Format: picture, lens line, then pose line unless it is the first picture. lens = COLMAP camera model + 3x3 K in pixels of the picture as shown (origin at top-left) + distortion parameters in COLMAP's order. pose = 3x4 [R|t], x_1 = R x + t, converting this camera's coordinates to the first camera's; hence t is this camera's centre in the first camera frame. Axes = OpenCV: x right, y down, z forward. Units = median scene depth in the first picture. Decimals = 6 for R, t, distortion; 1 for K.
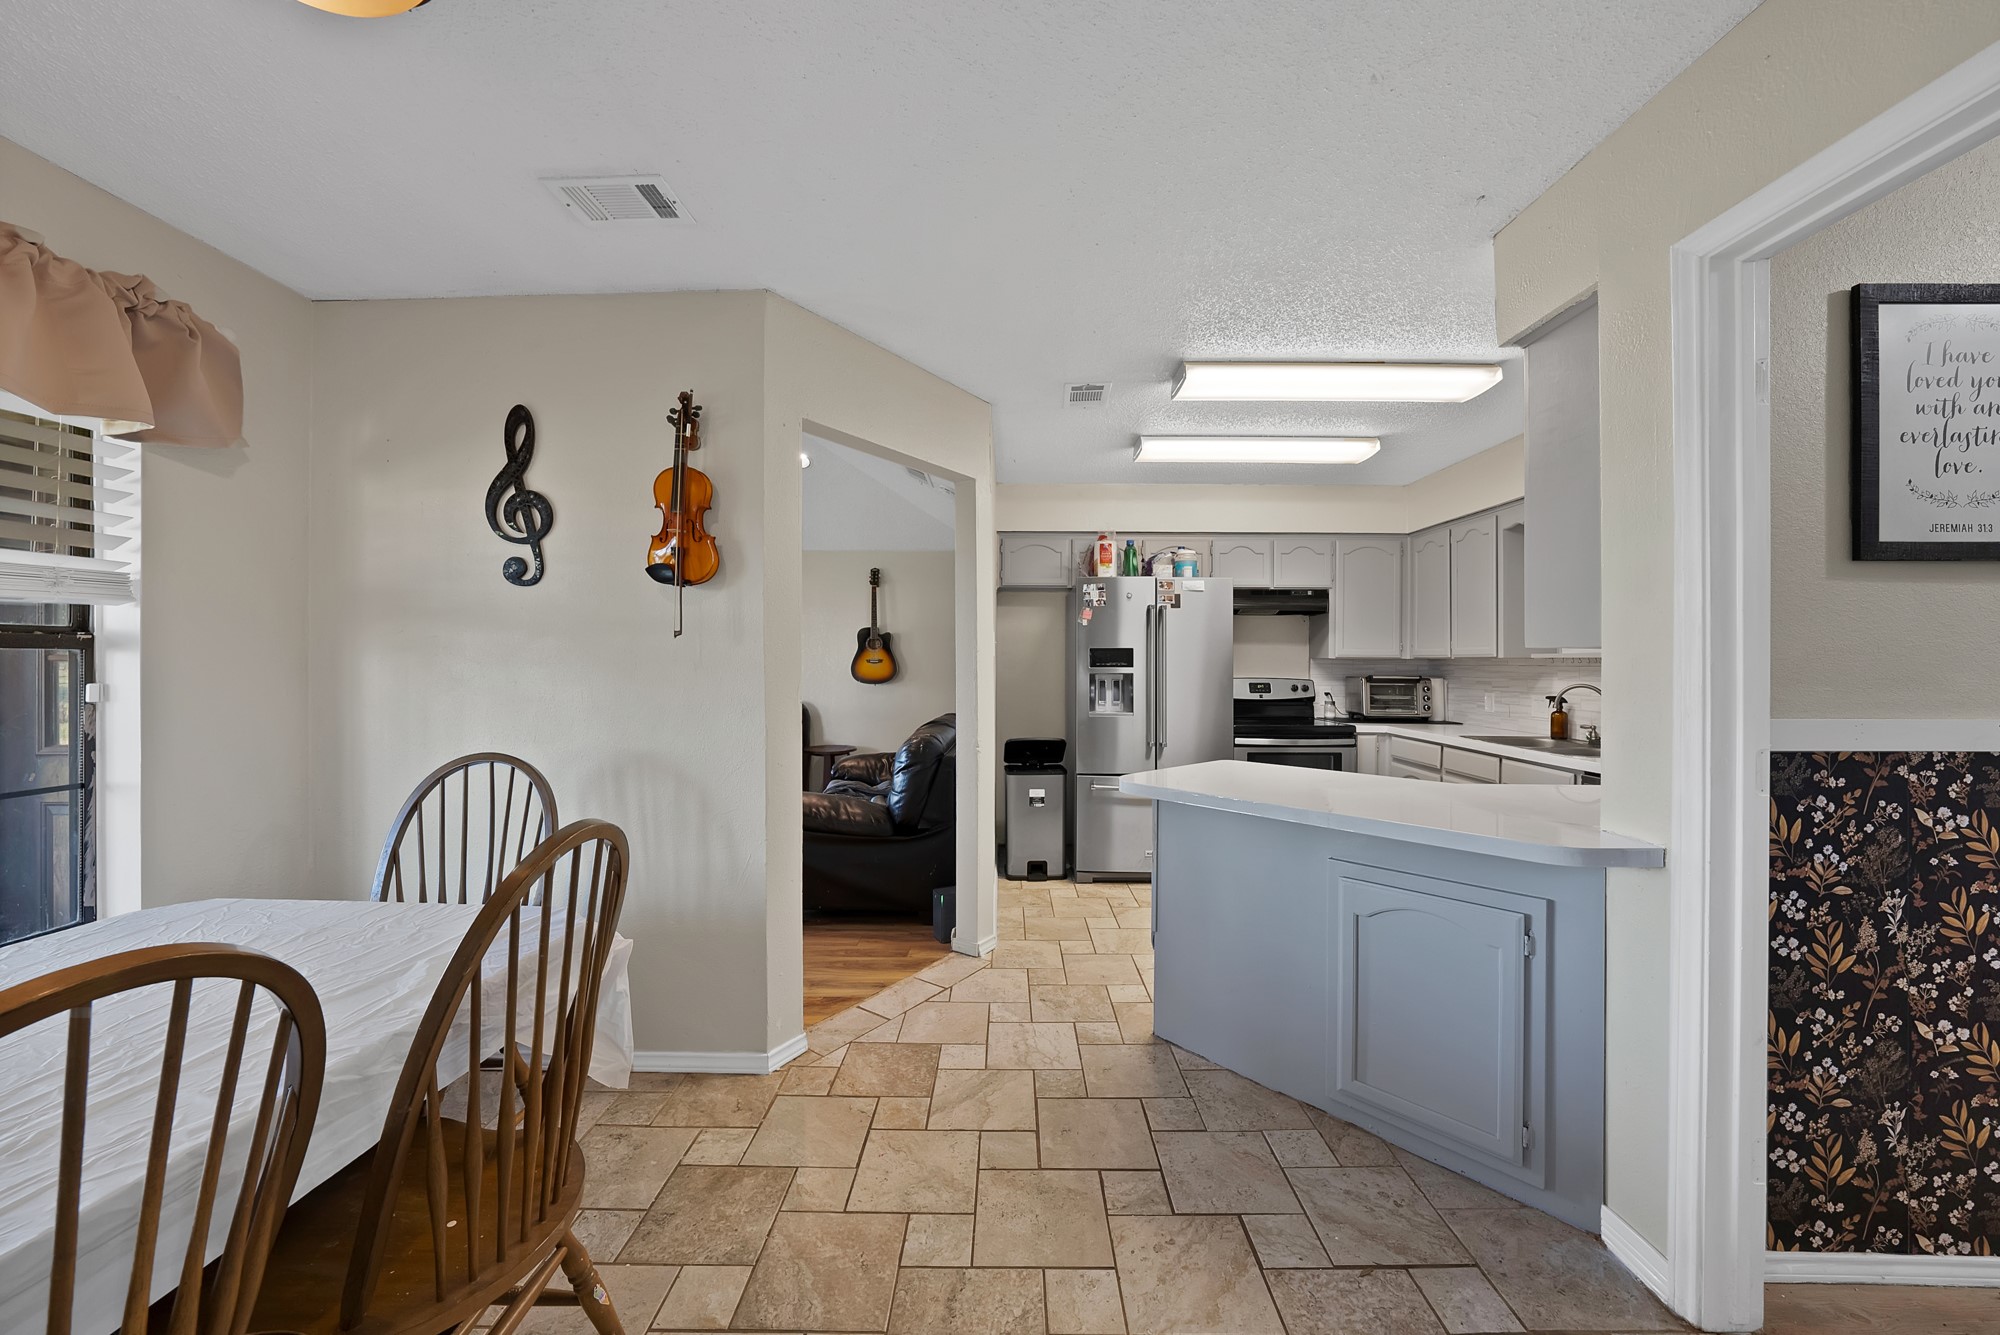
lens RADIAL K [[722.9, 0, 1007.3], [0, 722.9, 658.8], [0, 0, 1]] dist [-0.016235, 0.000568]
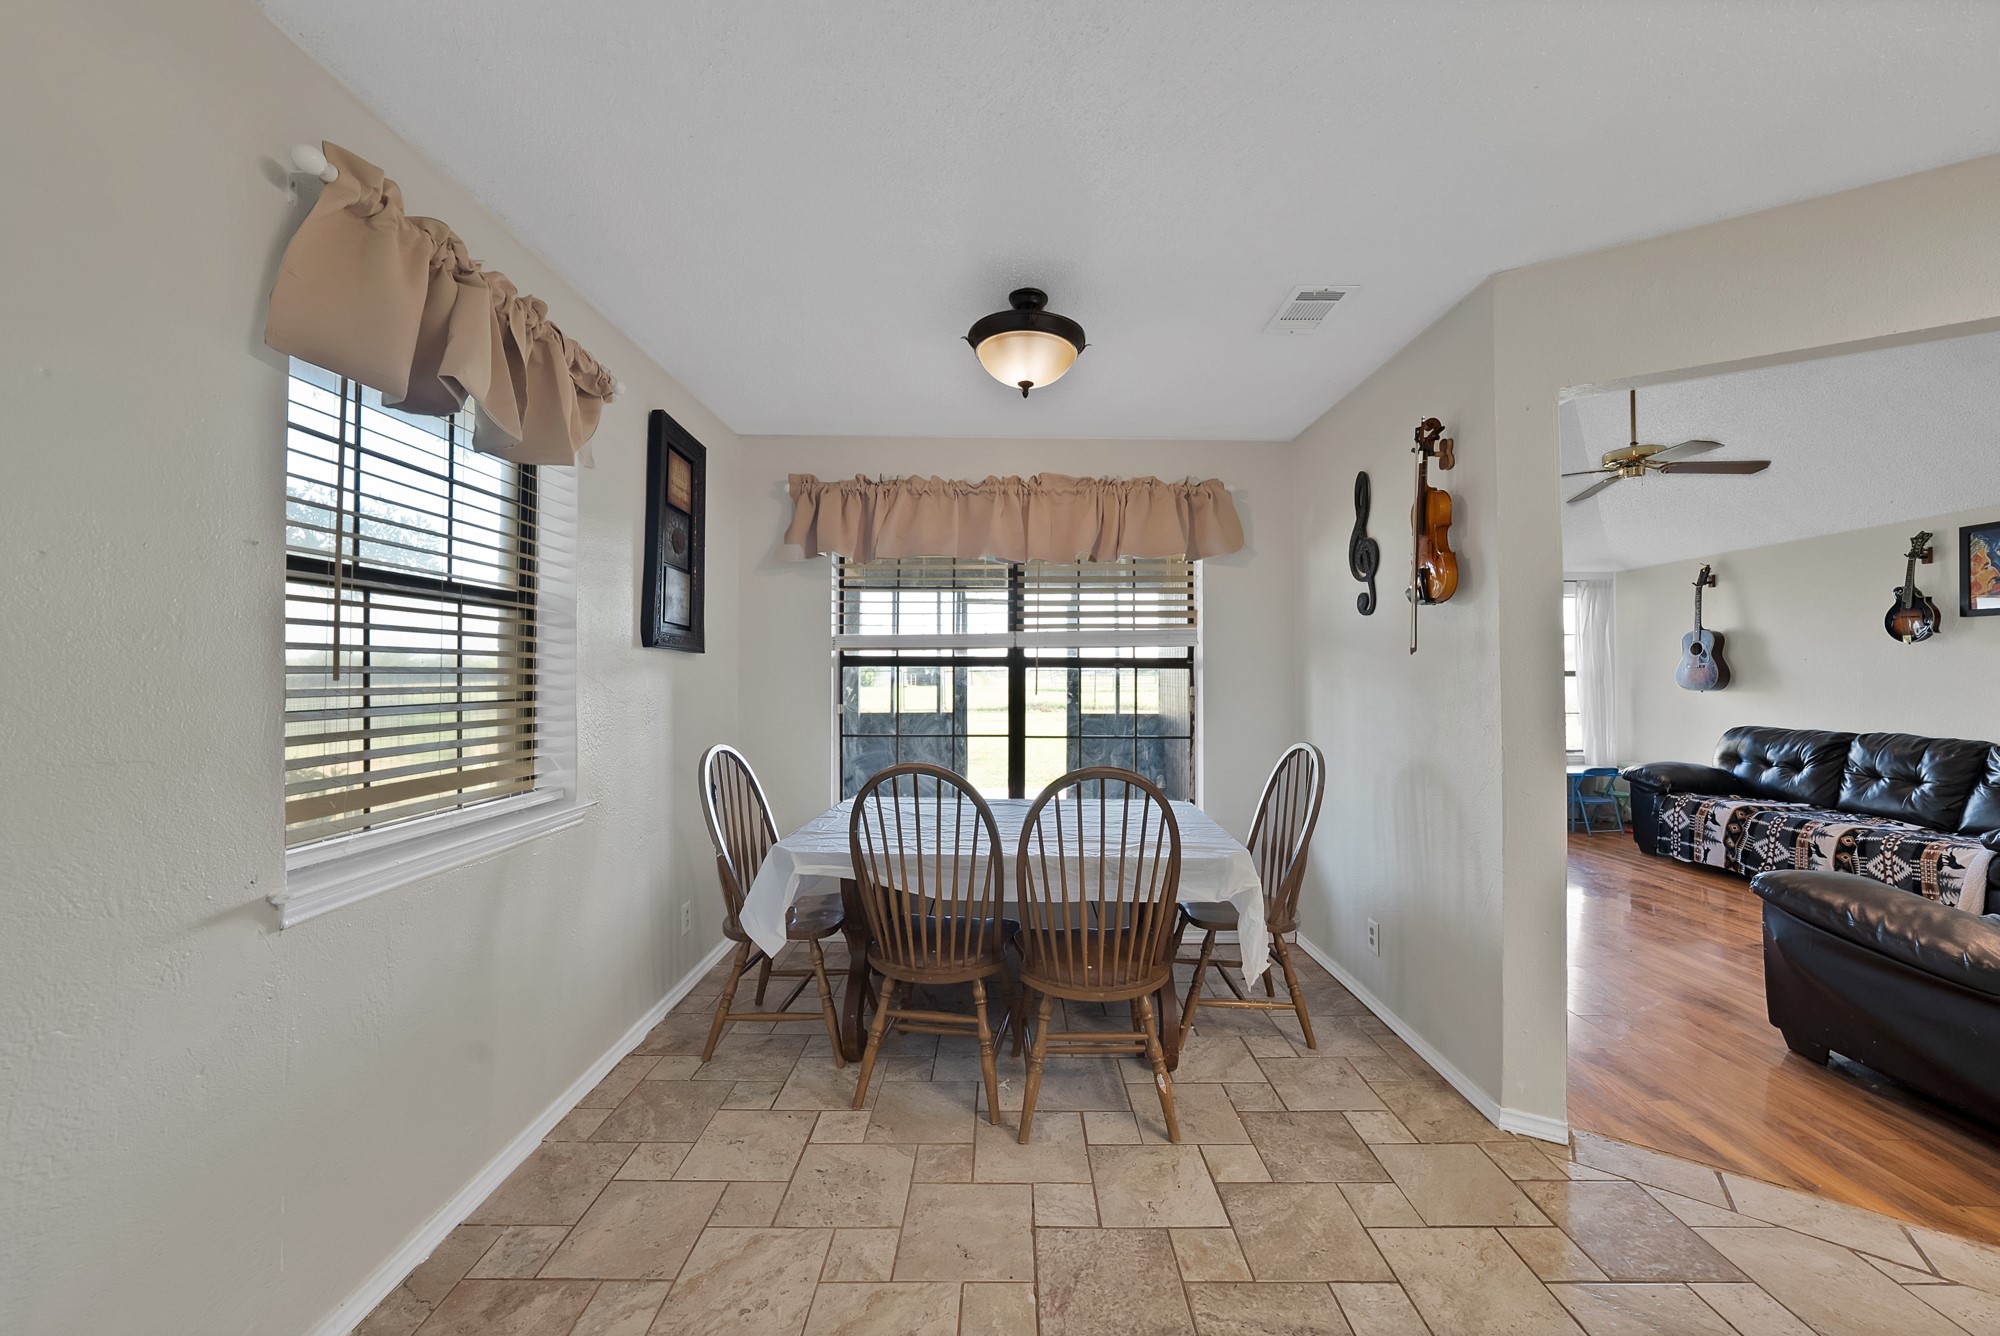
lens RADIAL K [[722.9, 0, 1007.8], [0, 722.9, 668.2], [0, 0, 1]] dist [-0.016235, 0.000568]
pose [[0.013463, -0.008623, -0.999872, 0.574270], [-0.003943, 0.999955, -0.008677, 0.003536], [0.999902, 0.004060, 0.013428, 0.366136]]
